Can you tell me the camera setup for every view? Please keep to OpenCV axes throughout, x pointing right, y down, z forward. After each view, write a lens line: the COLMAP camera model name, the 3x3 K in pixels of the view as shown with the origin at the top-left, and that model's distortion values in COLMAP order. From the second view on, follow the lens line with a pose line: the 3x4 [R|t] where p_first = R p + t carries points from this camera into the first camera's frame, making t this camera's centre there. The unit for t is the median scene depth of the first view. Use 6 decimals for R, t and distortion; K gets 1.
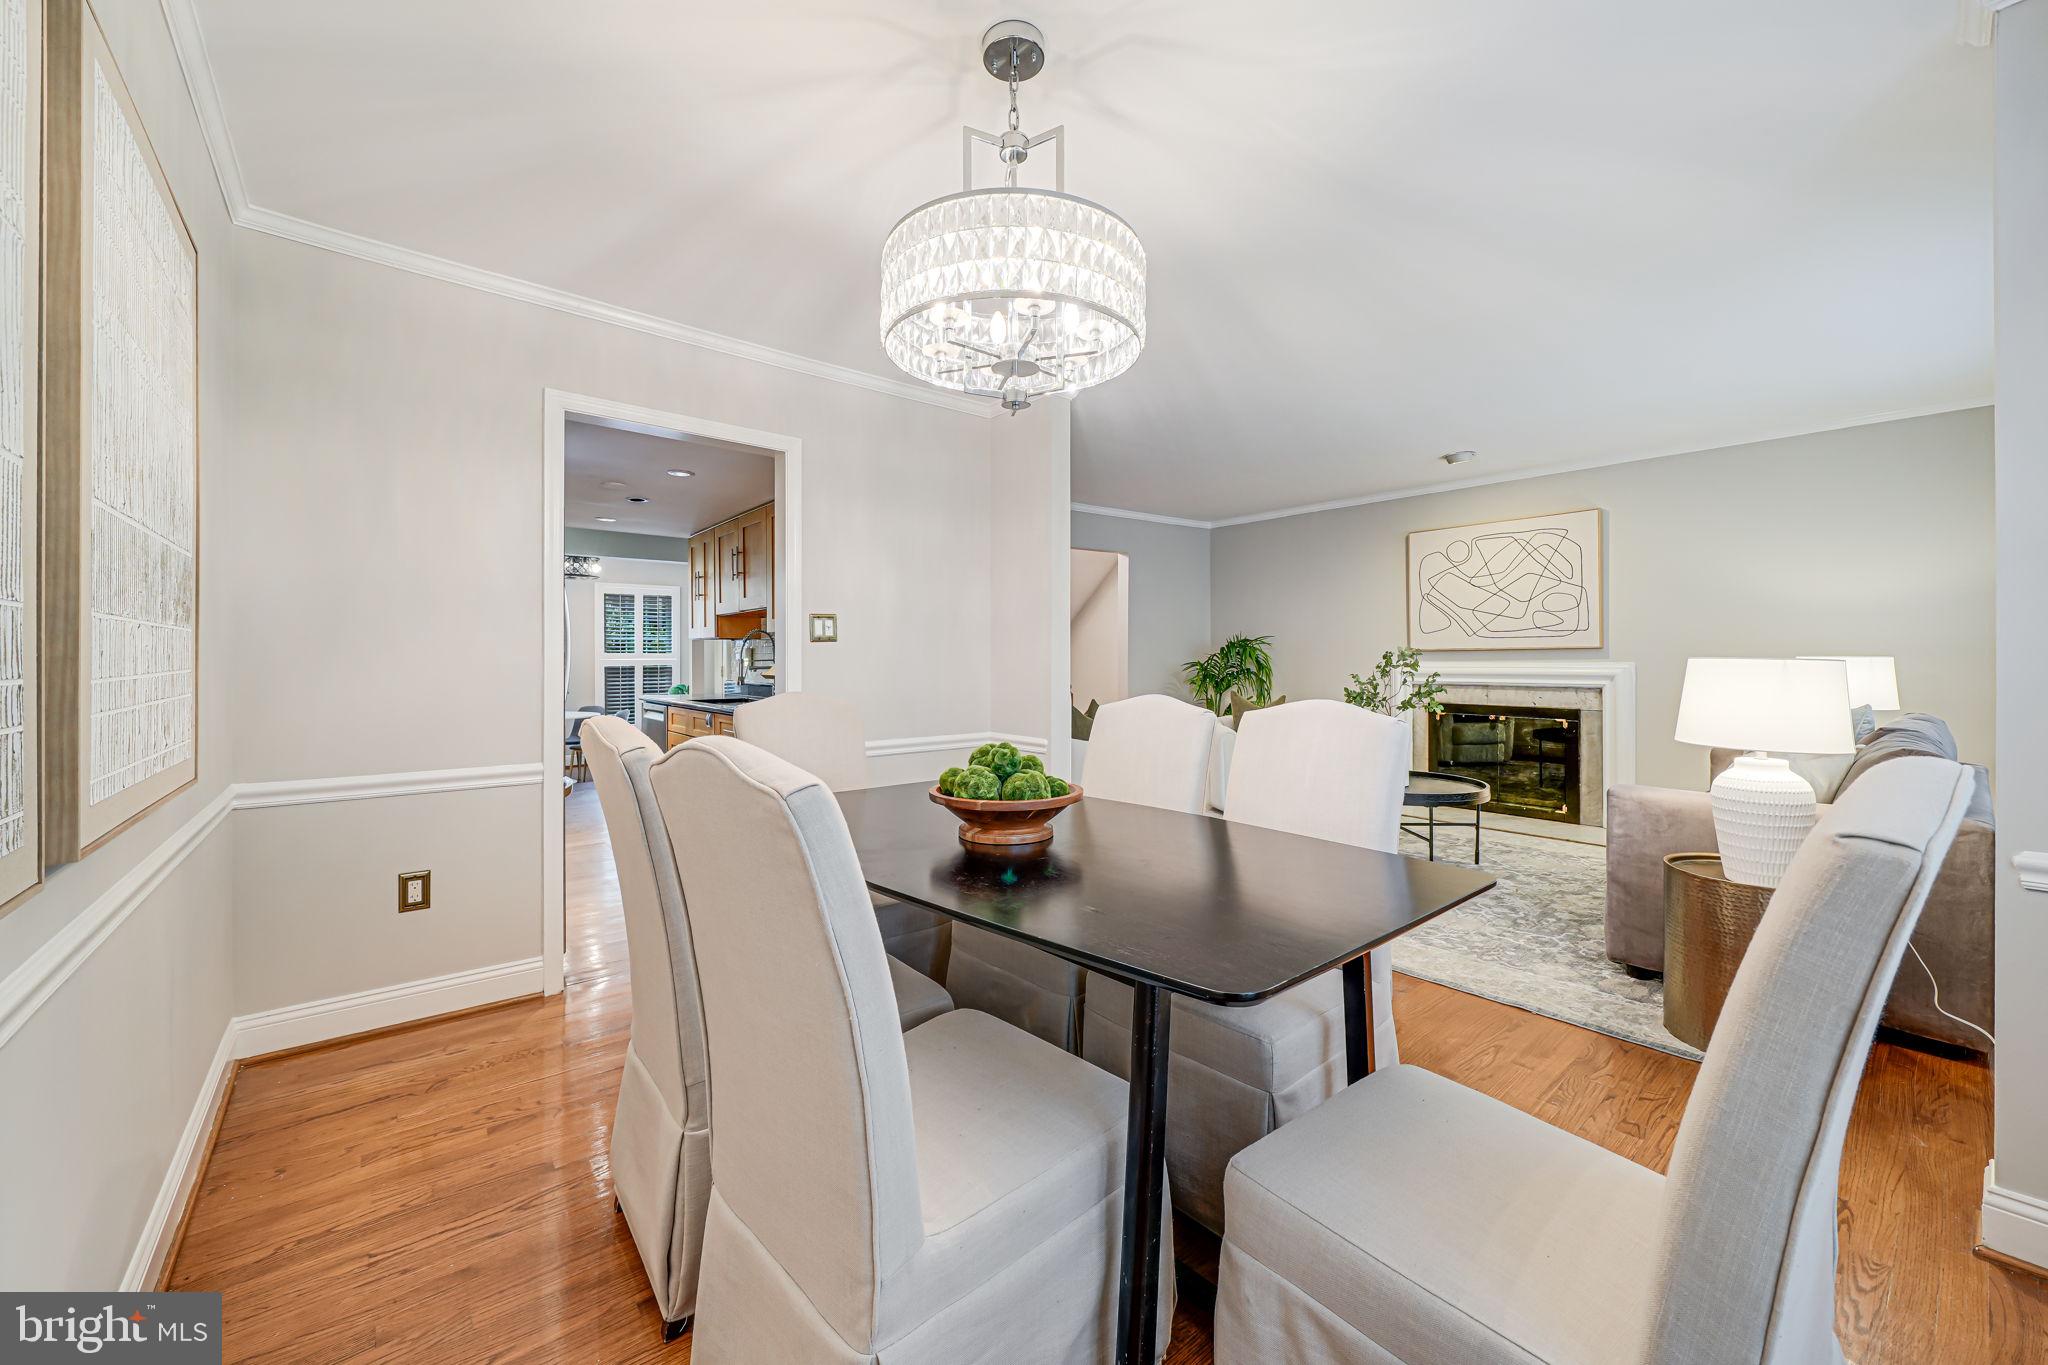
lens RADIAL K [[802.4, 0, 1023.3], [0, 802.4, 665.8], [0, 0, 1]] dist [-0.003001, -0.000293]
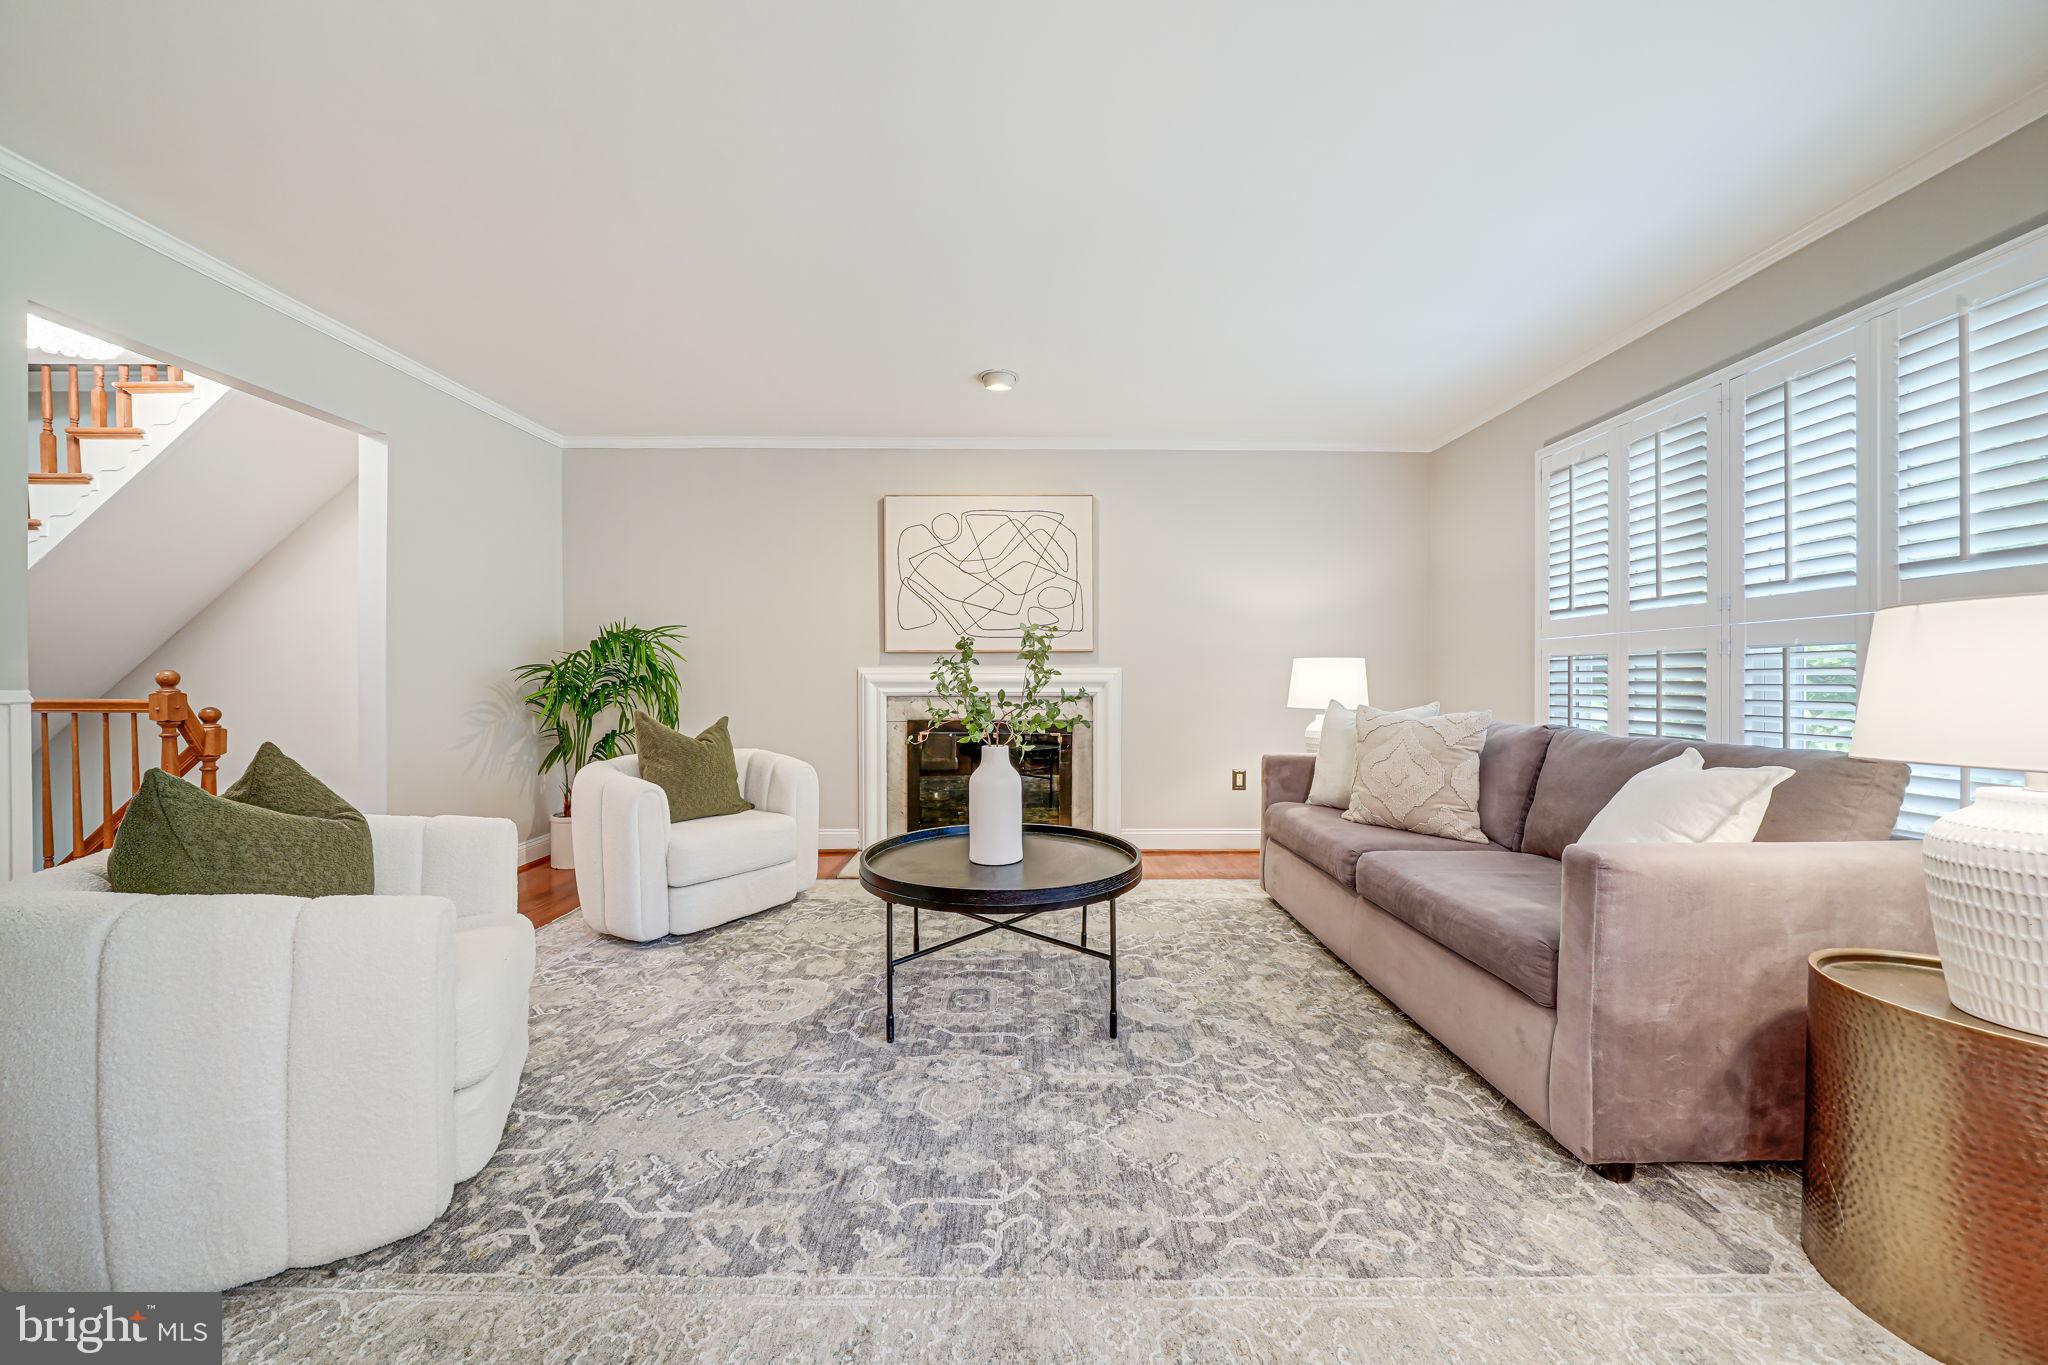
lens RADIAL K [[705.4, 0, 1024.5], [0, 705.4, 687.1], [0, 0, 1]] dist [-0.010246, -0.000047]
pose [[0.631066, -0.000913, 0.775729, 0.055772], [0.005203, 0.999982, -0.003055, 0.018323], [-0.775712, 0.005964, 0.631059, 0.524673]]
